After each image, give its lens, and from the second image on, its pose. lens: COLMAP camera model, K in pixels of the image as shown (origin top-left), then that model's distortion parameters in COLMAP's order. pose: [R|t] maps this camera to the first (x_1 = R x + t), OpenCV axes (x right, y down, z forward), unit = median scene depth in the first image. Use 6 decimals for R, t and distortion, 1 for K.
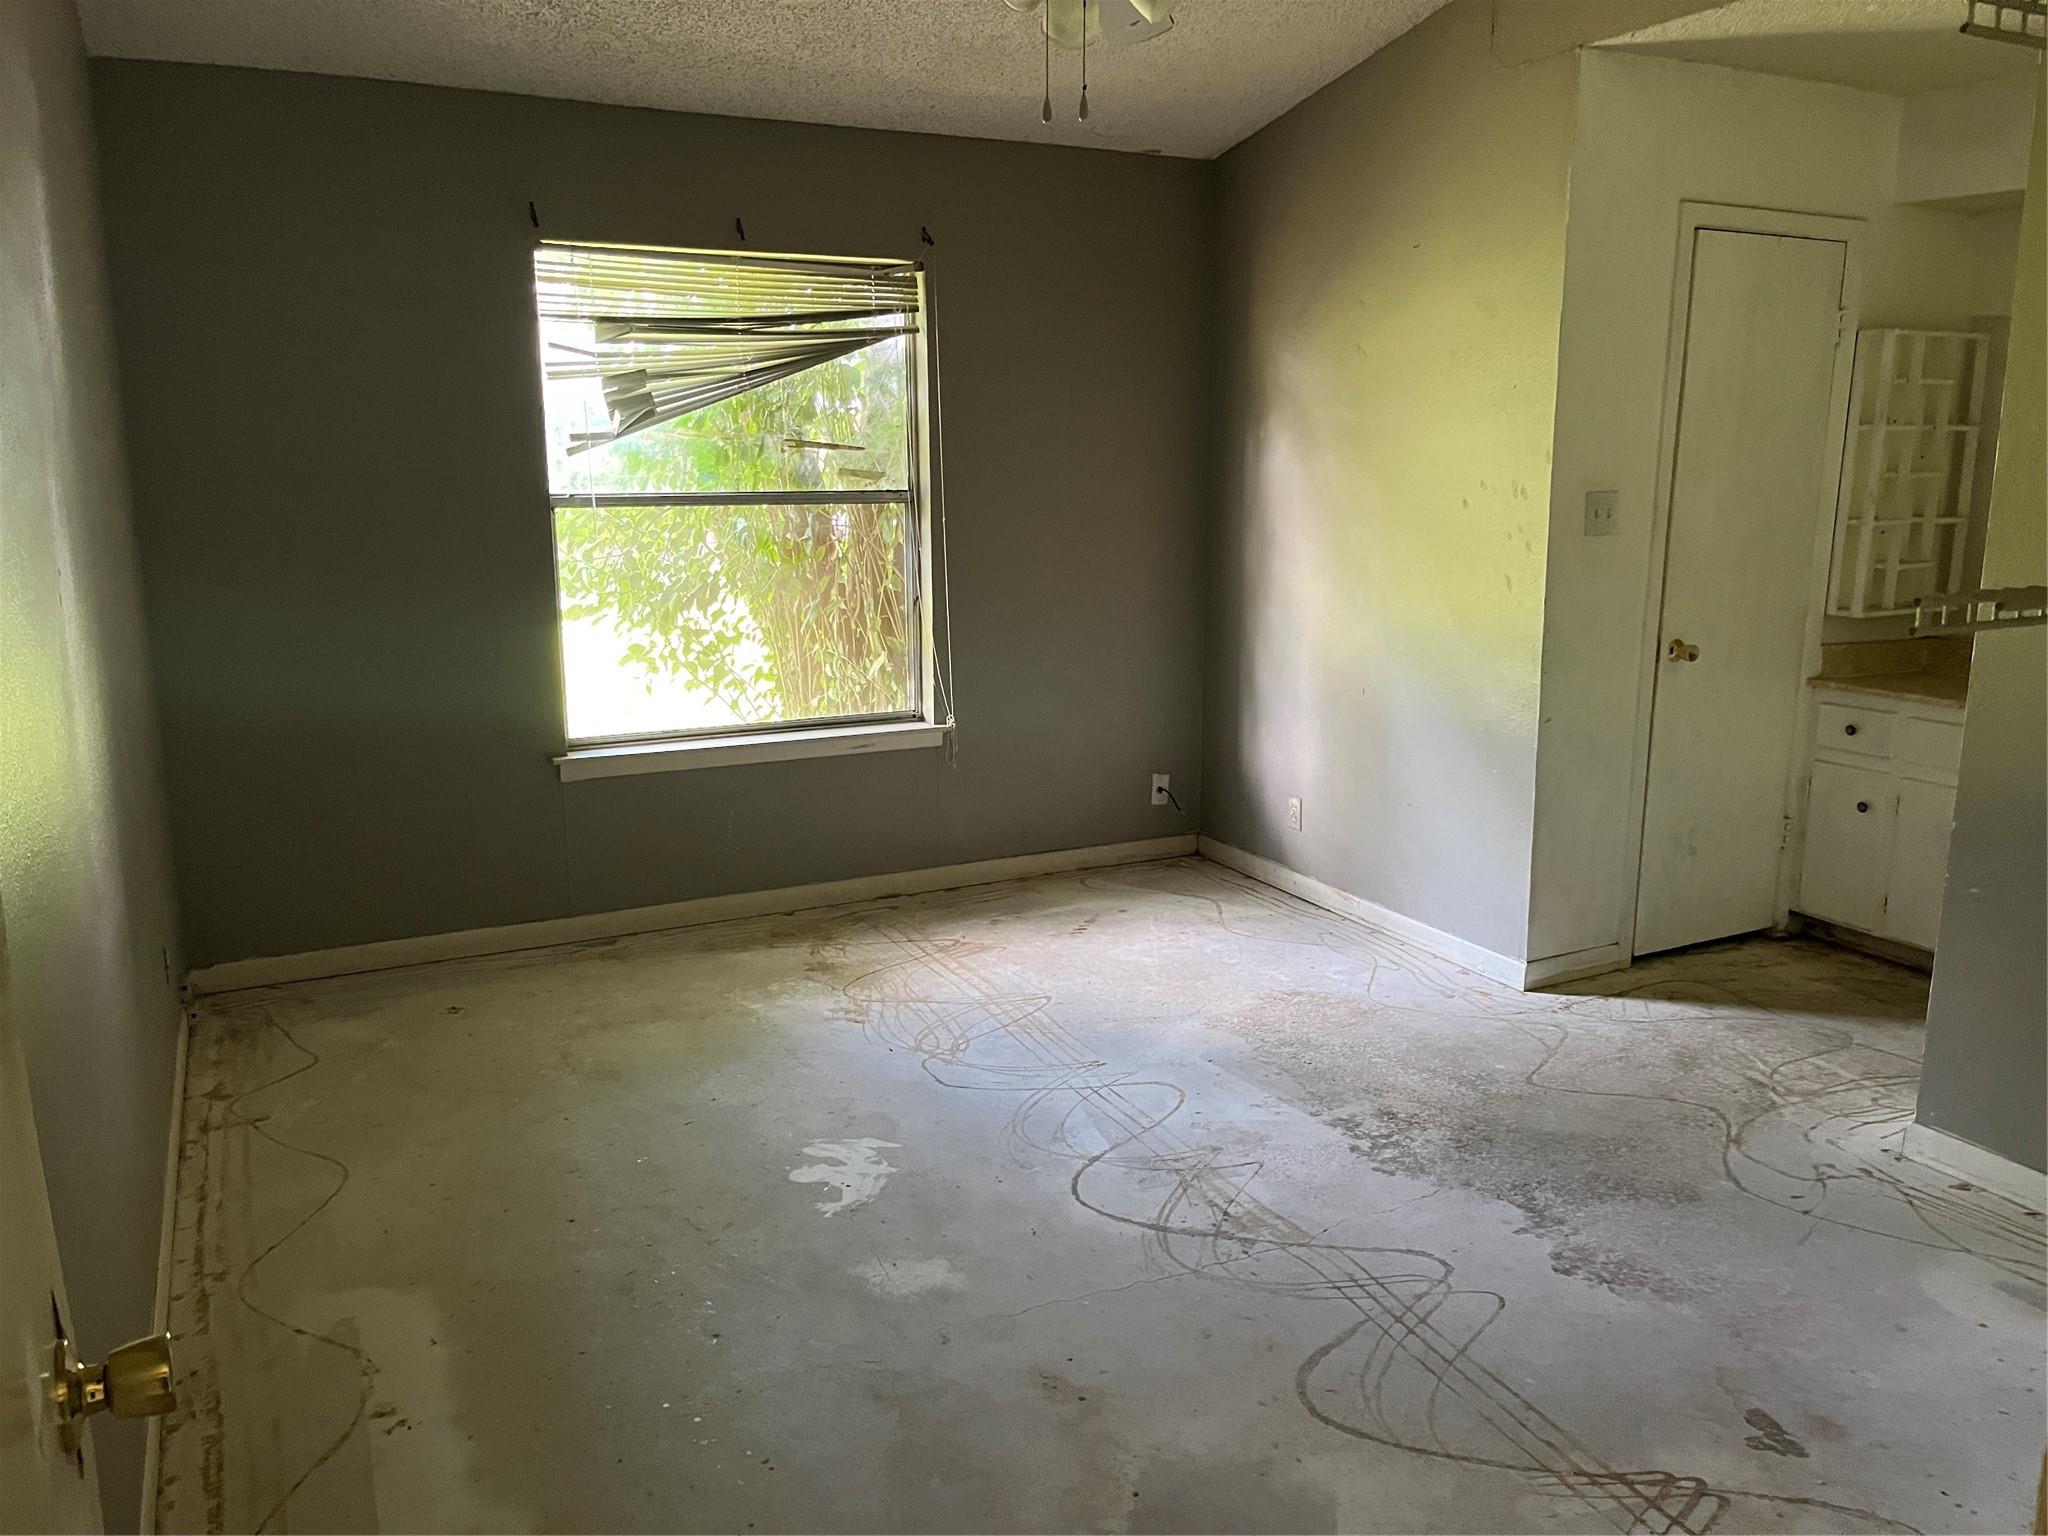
lens RADIAL K [[1549.4, 0, 1035.2], [0, 1549.4, 768.6], [0, 0, 1]] dist [0.065689, -0.097044]
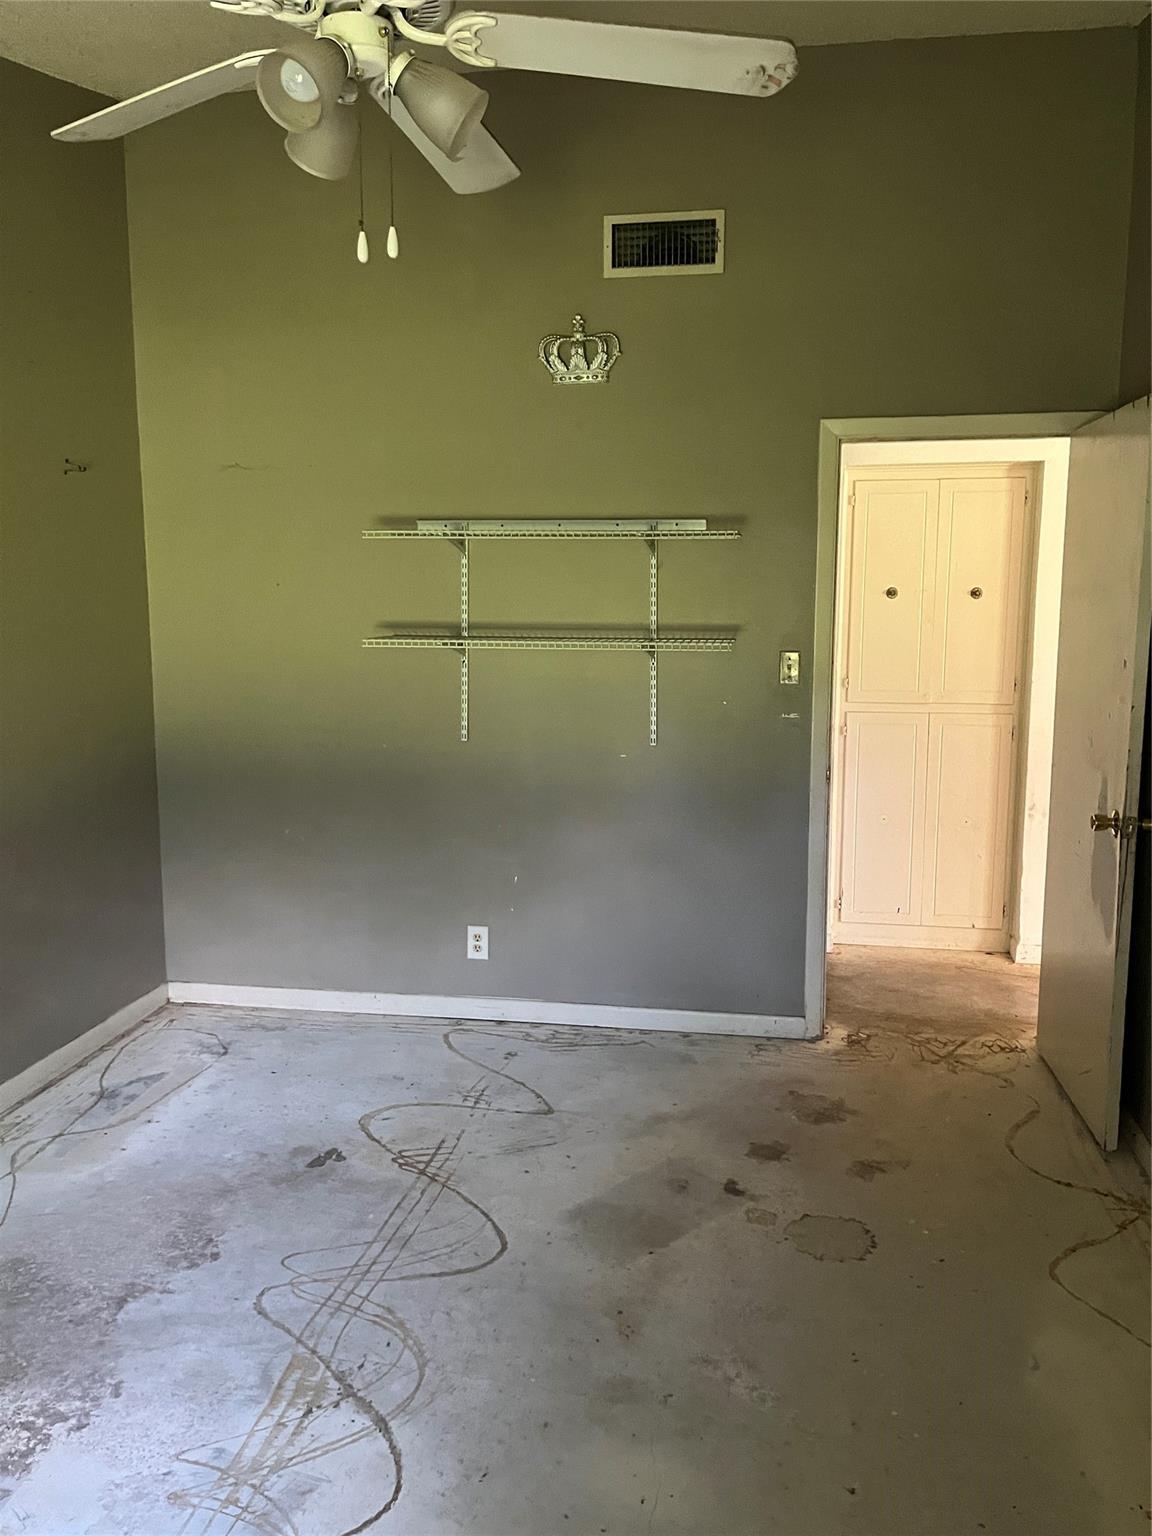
lens RADIAL K [[1162.0, 0, 576.2], [0, 1162.0, 766.9], [0, 0, 1]] dist [0.065689, -0.097044]
pose [[-0.802951, -0.085083, 0.589941, -0.424128], [0.120056, 0.946387, 0.299896, -0.304560], [-0.583829, 0.311628, -0.749688, 1.379057]]
